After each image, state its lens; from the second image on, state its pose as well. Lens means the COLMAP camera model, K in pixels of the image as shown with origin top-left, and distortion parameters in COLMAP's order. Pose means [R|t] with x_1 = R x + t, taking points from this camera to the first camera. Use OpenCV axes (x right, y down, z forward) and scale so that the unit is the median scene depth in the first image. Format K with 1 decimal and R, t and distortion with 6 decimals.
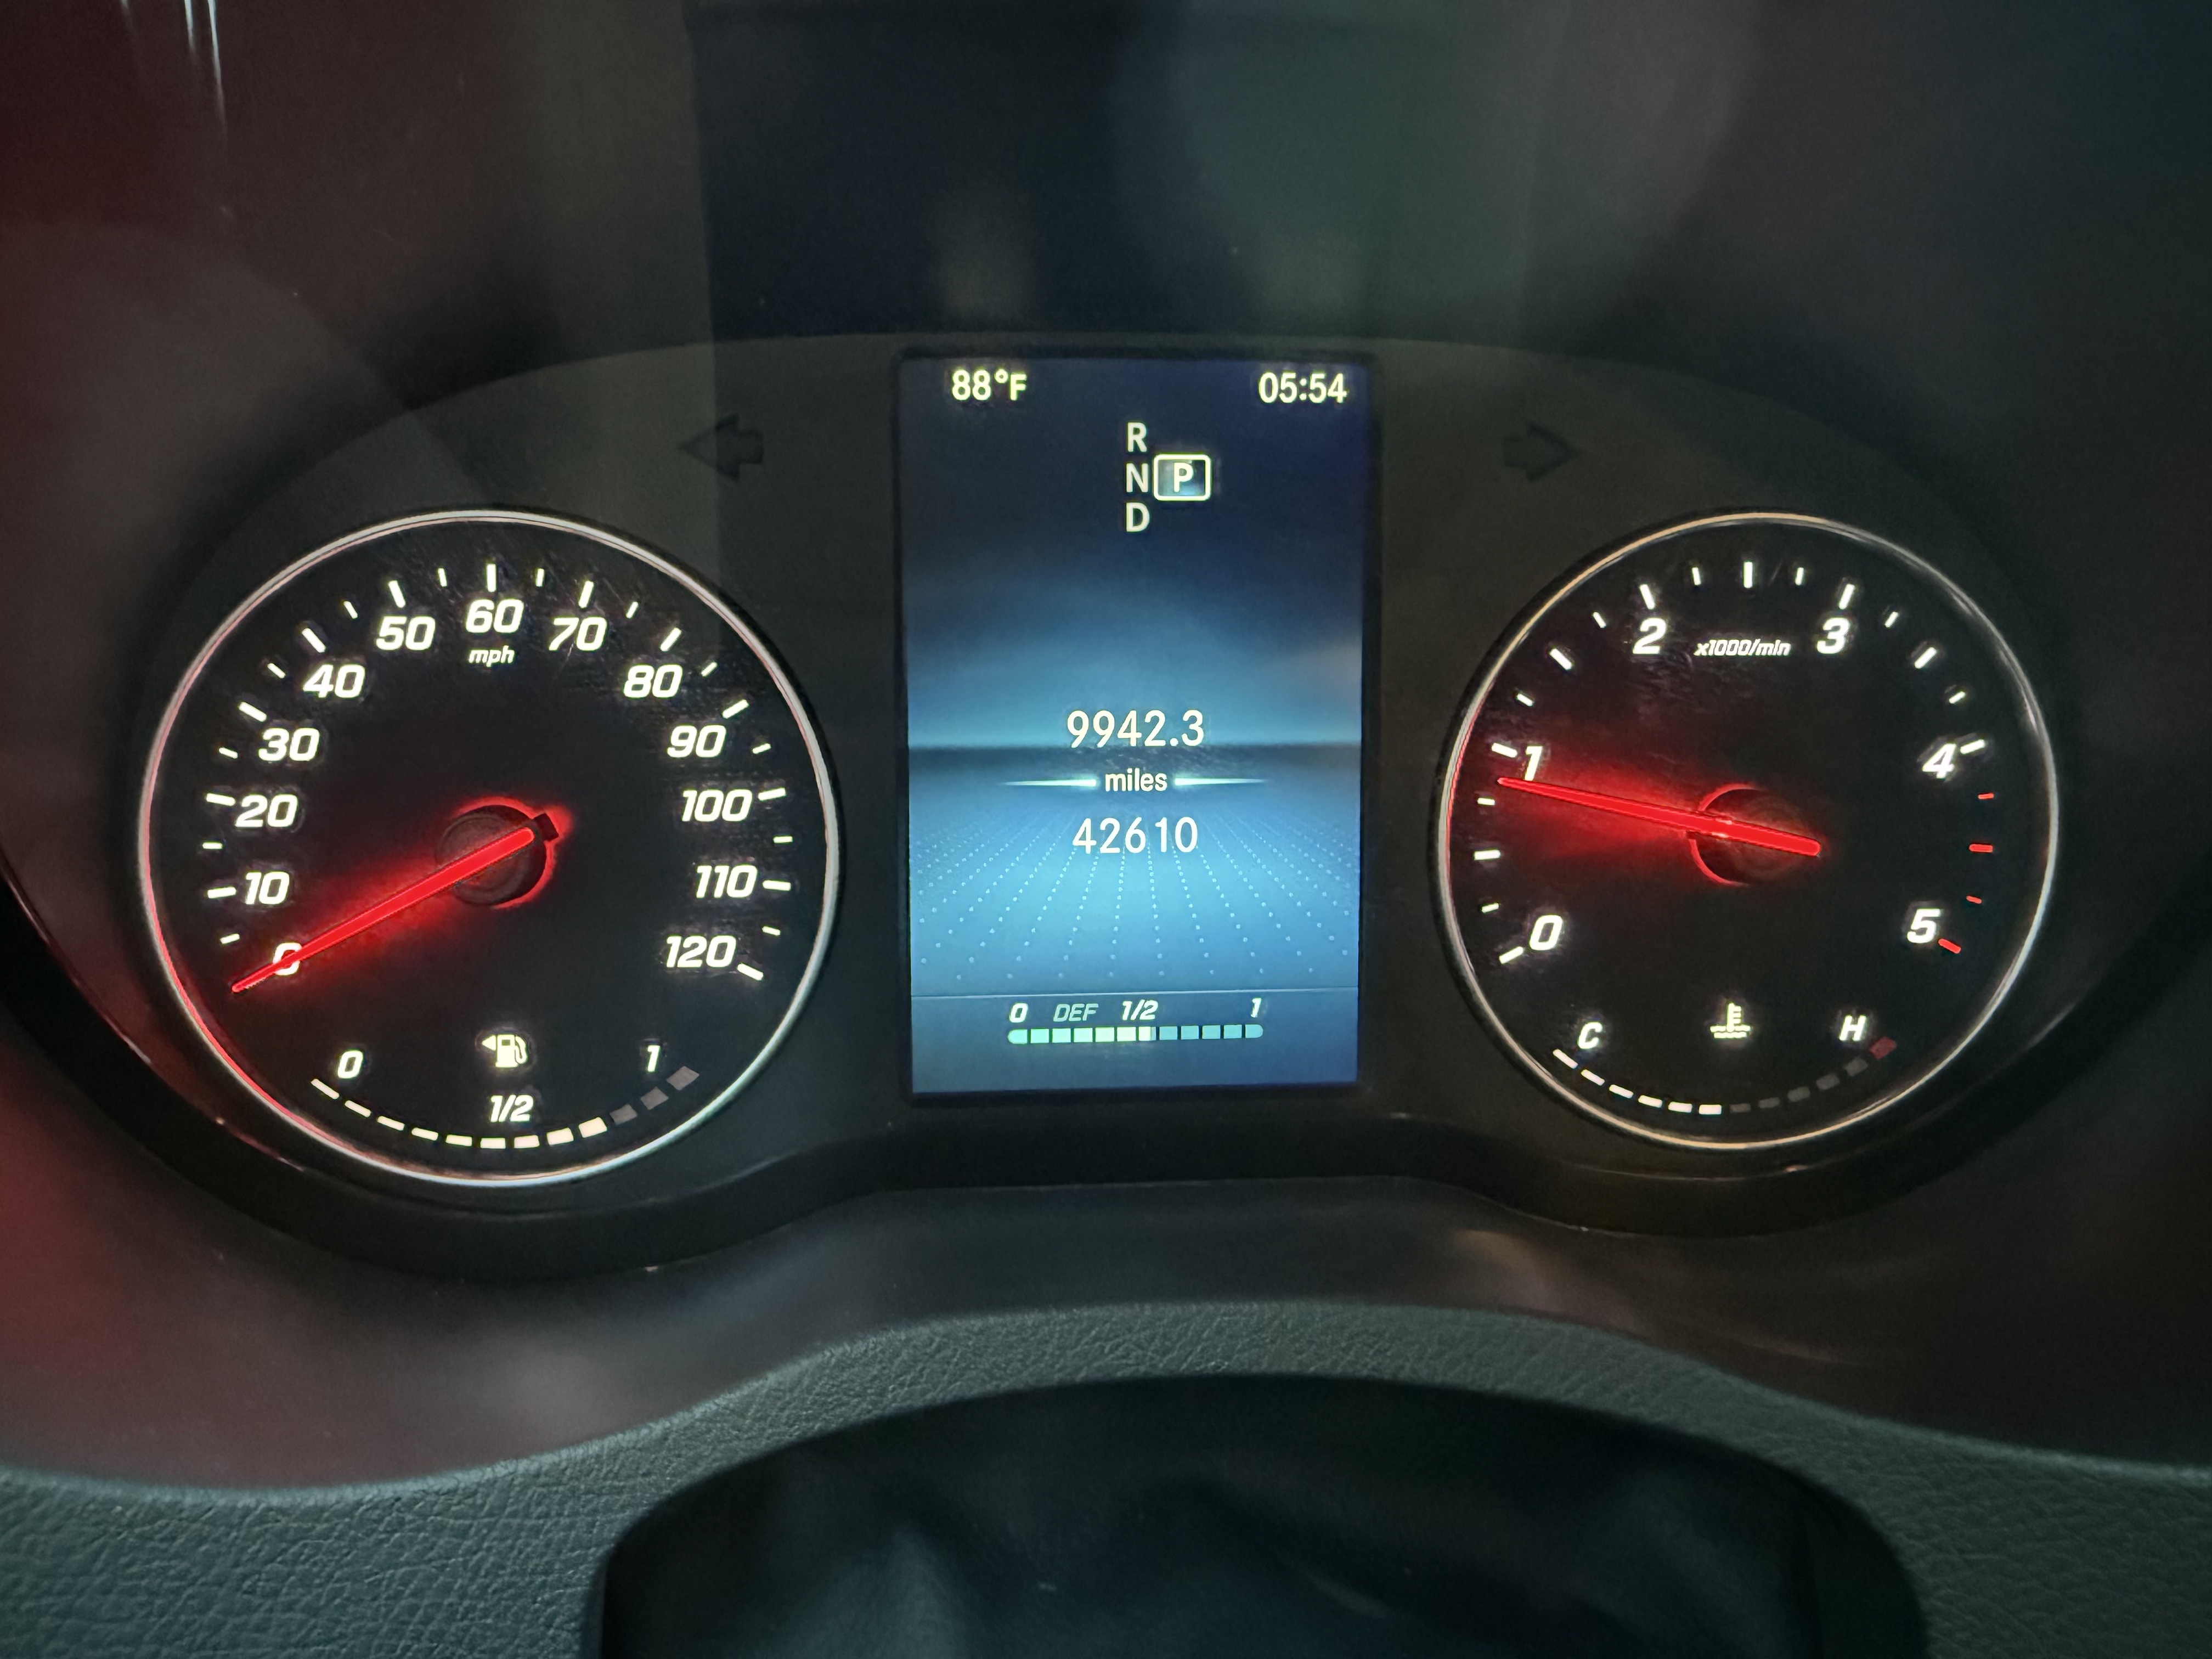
lens RADIAL K [[1465.4, 0, 1093.1], [0, 1465.4, 843.0], [0, 0, 1]] dist [-0.003794, 0.002079]
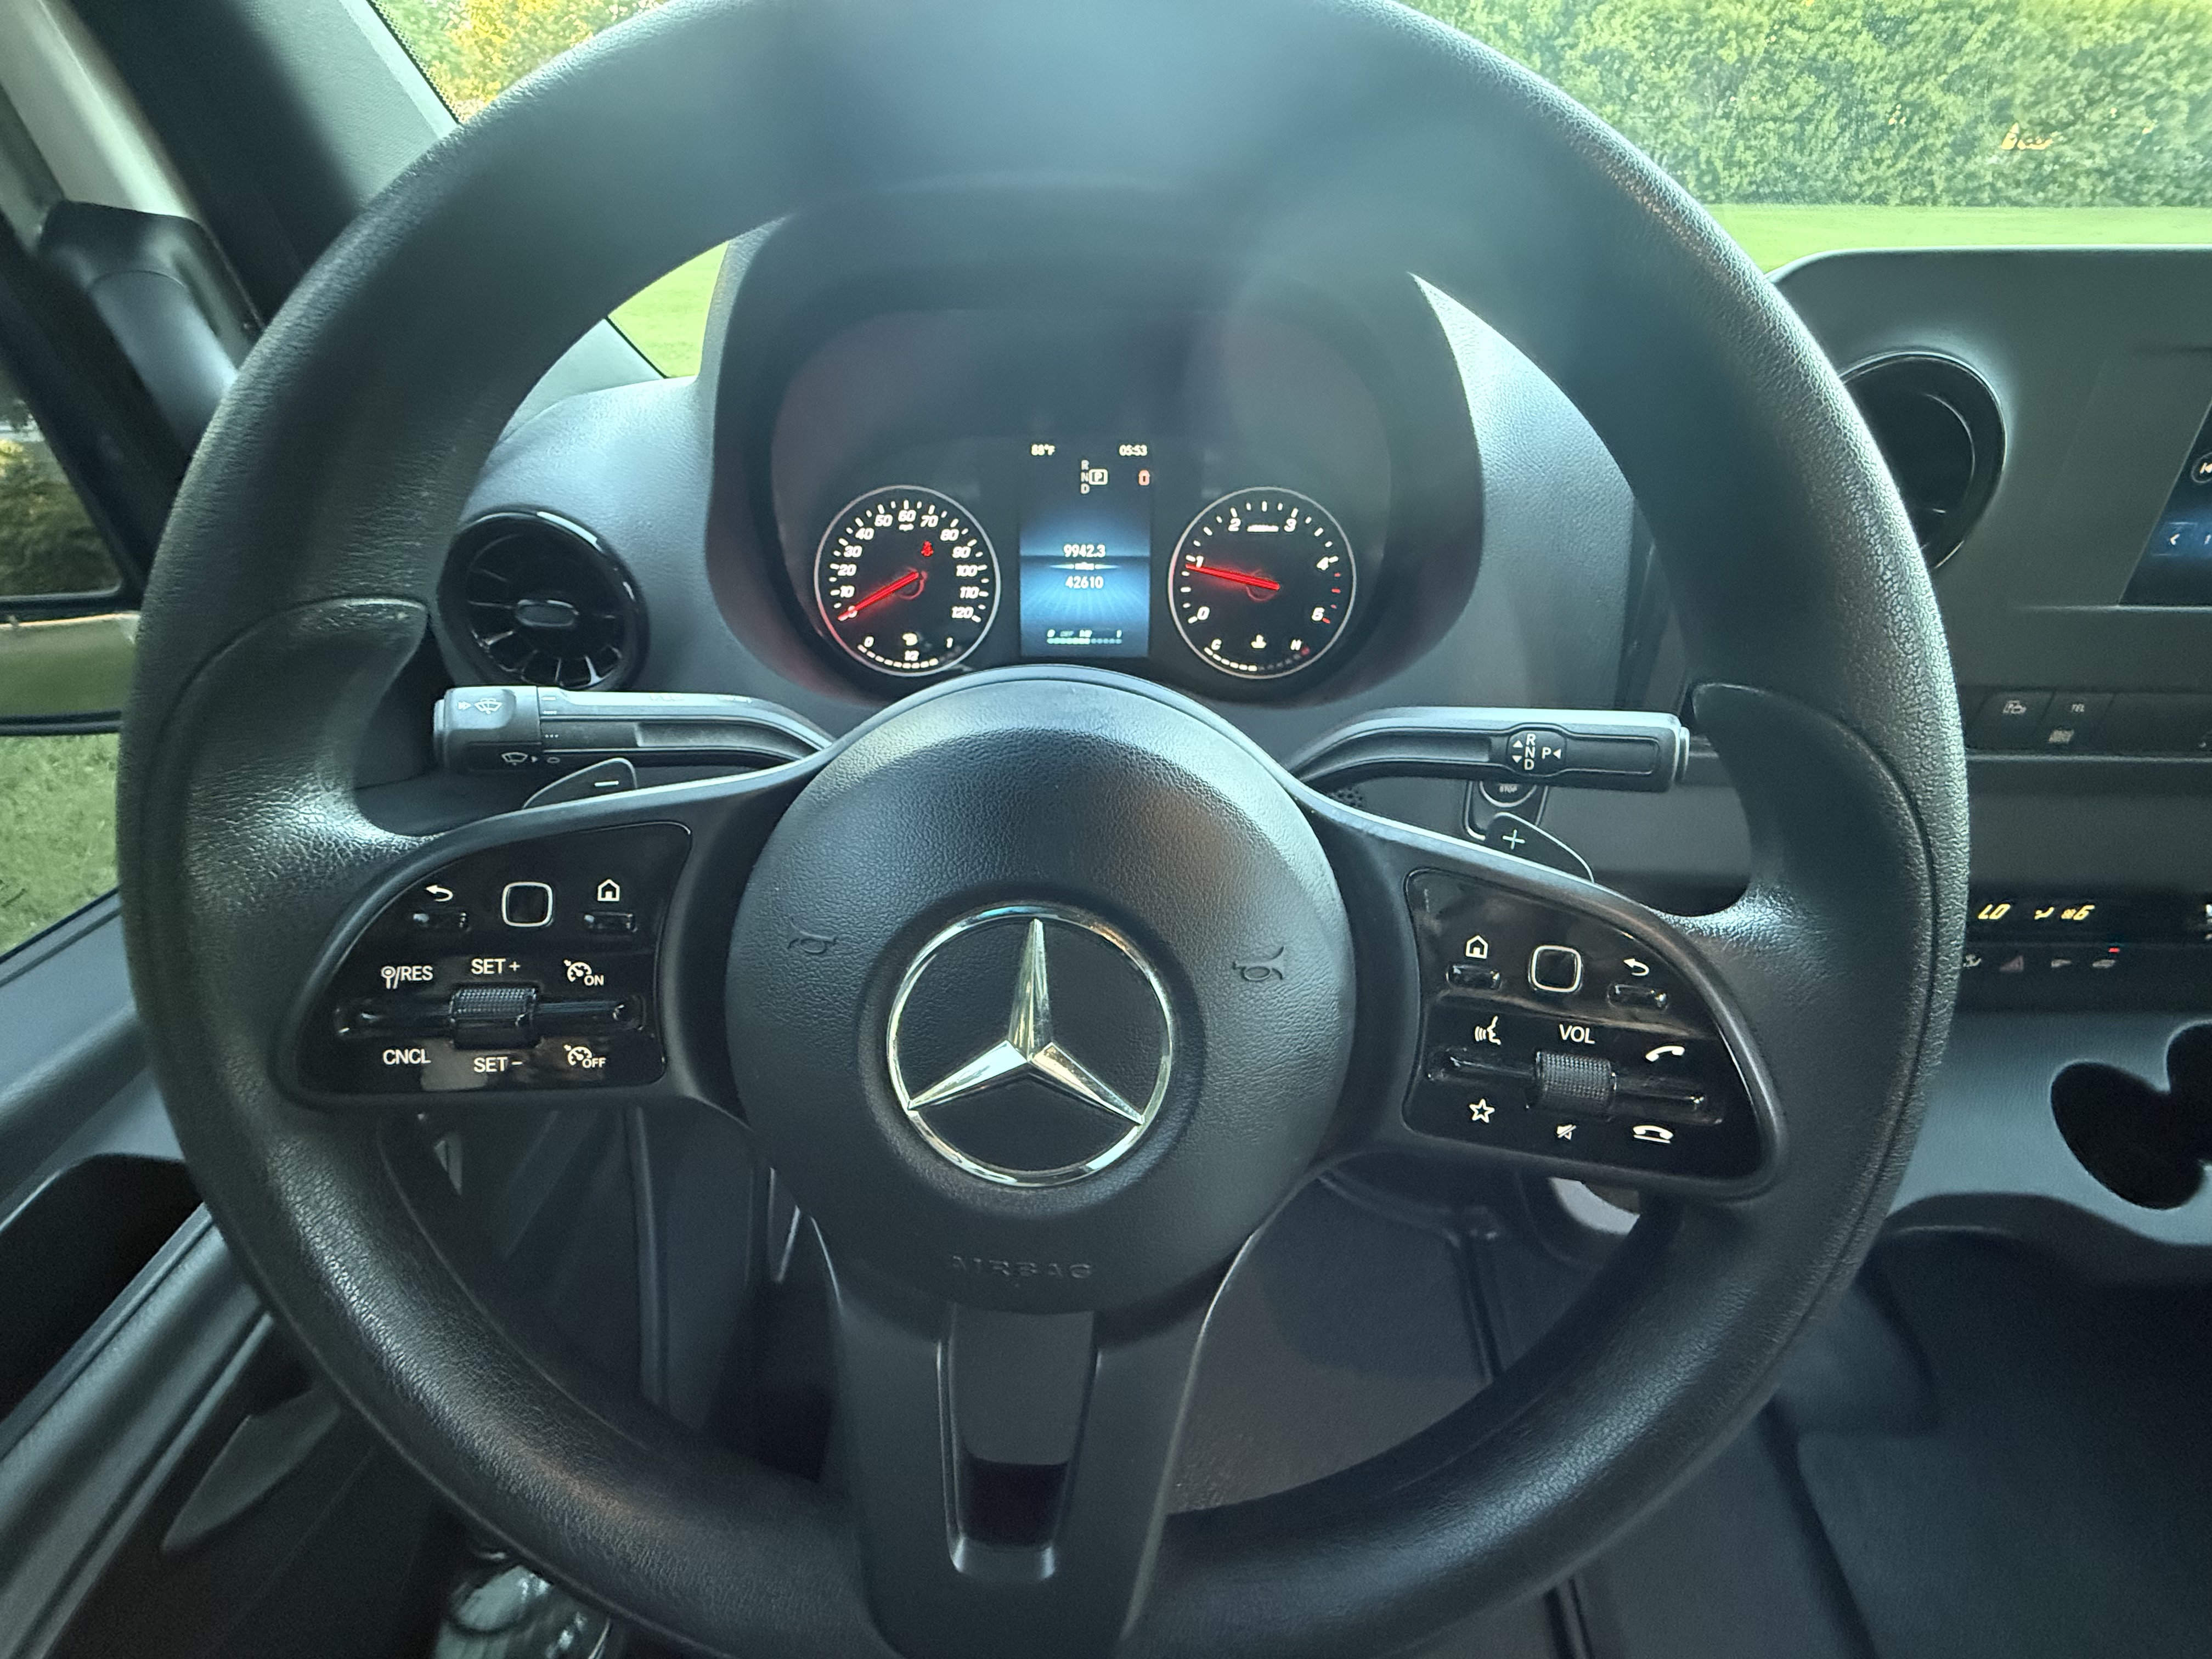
lens RADIAL K [[893.7, 0, 1129.4], [0, 893.7, 817.9], [0, 0, 1]] dist [0.003750, -0.000364]
pose [[0.996809, 0.027428, -0.074959, 0.320901], [-0.020205, 0.995227, 0.095477, 0.358643], [0.077220, -0.093658, 0.992605, -1.202188]]
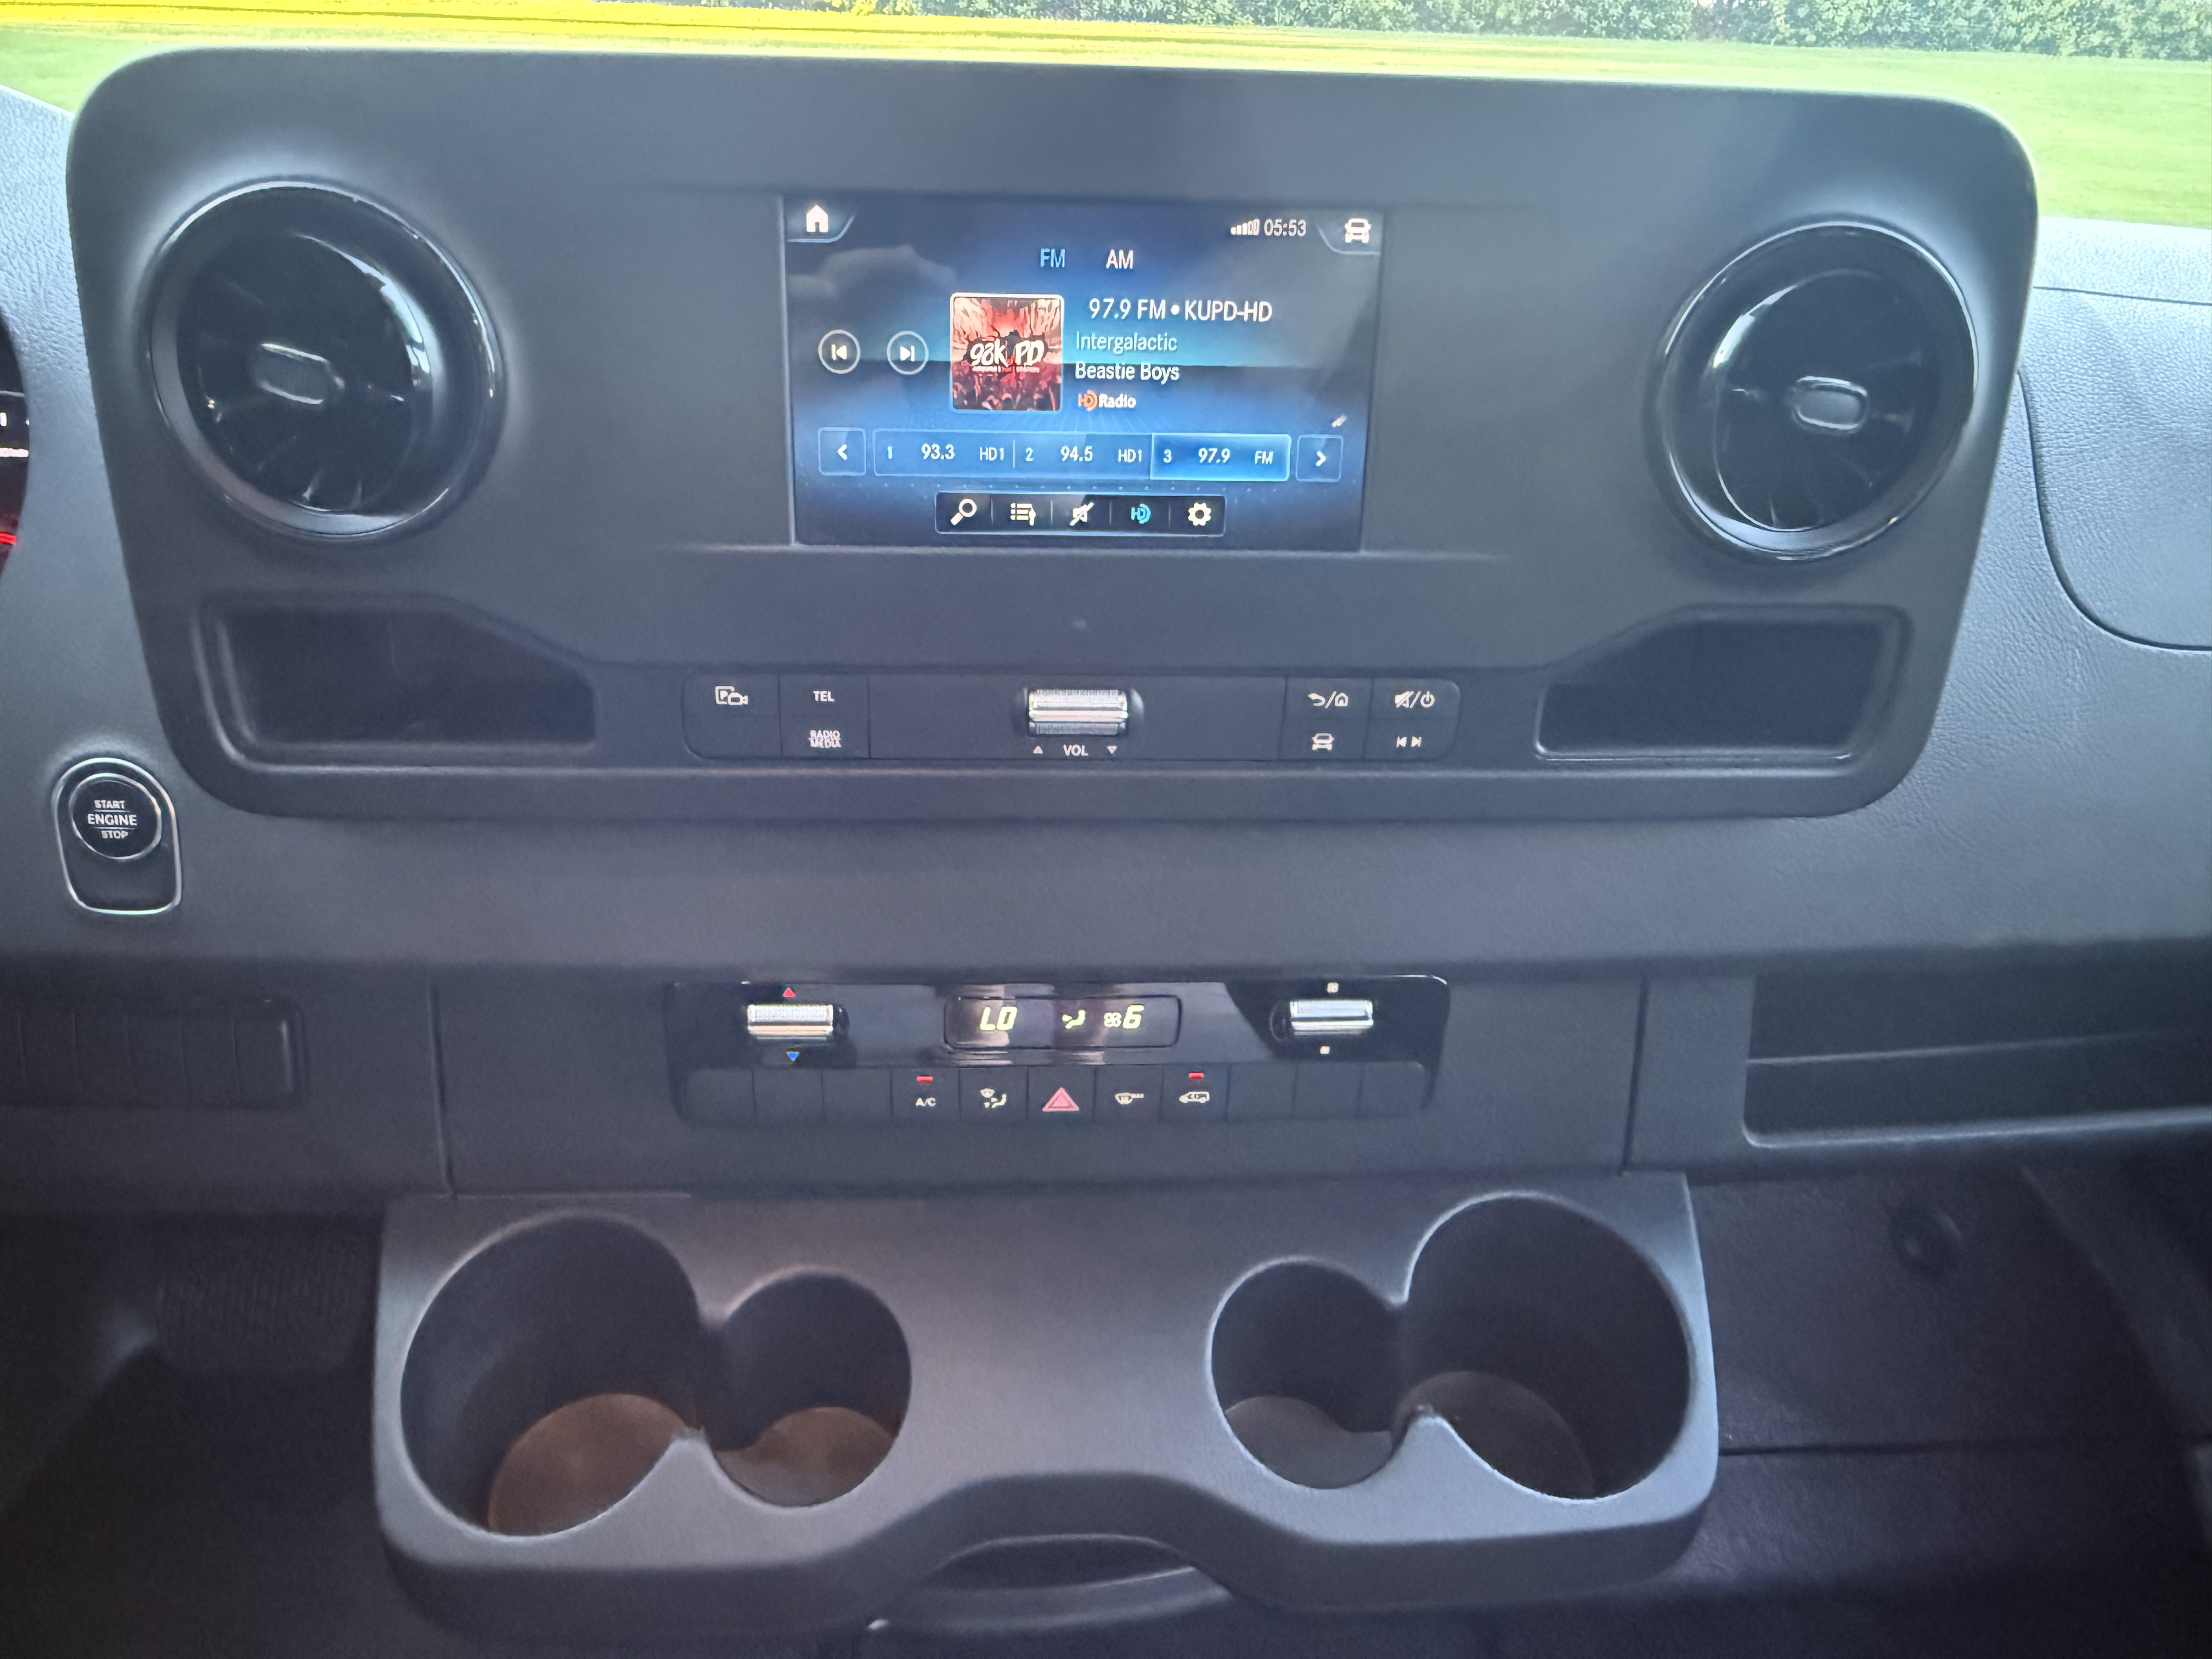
lens RADIAL K [[1465.4, 0, 1086.4], [0, 1465.4, 817.1], [0, 0, 1]] dist [-0.003794, 0.002079]
pose [[0.999846, 0.009523, -0.014732, 2.196248], [-0.009690, 0.999889, -0.011280, 0.443703], [0.014623, 0.011421, 0.999828, -1.231273]]
